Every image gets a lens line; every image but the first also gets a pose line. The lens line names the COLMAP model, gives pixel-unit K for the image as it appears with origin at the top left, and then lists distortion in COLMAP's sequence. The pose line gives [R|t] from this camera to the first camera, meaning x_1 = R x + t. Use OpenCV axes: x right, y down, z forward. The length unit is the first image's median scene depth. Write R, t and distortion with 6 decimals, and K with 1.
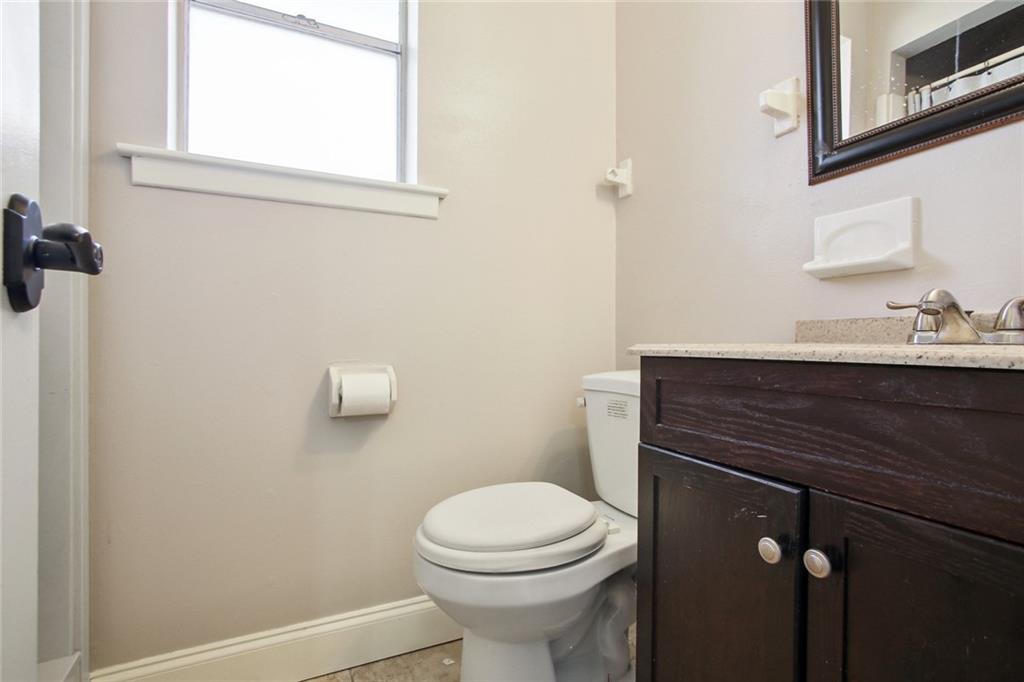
lens RADIAL K [[490.3, 0, 513.4], [0, 490.3, 343.8], [0, 0, 1]] dist [-0.011671, 0.008384]
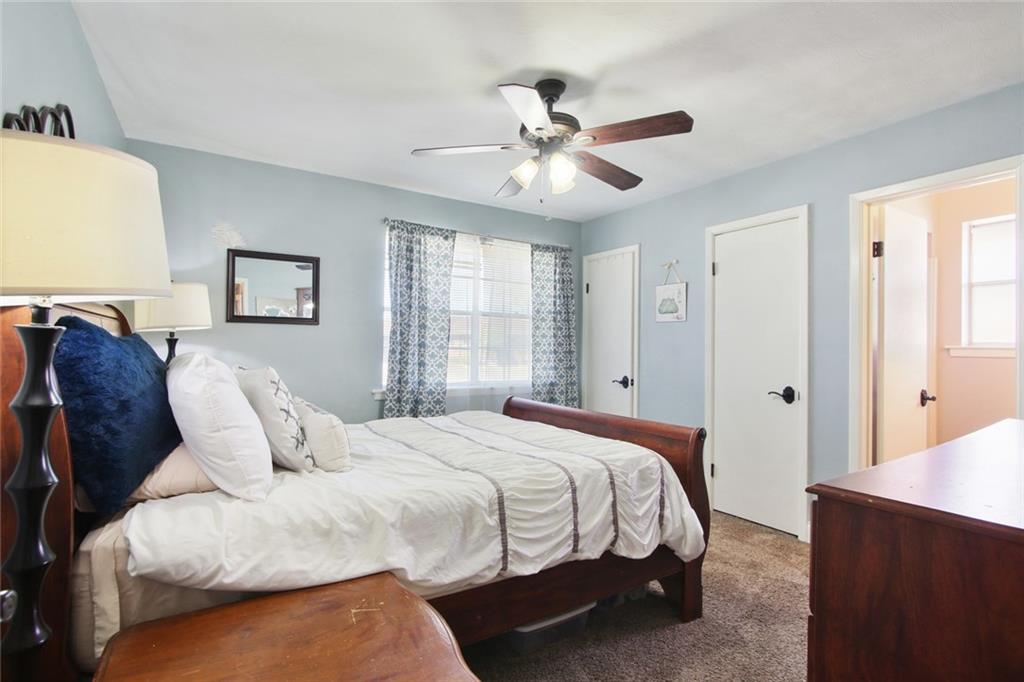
lens RADIAL K [[490.3, 0, 513.5], [0, 490.3, 343.4], [0, 0, 1]] dist [-0.011671, 0.008384]
pose [[0.118099, -0.004566, -0.992991, 2.193902], [0.003077, 0.999986, -0.004232, -0.417369], [0.992997, -0.002556, 0.118112, -2.369702]]
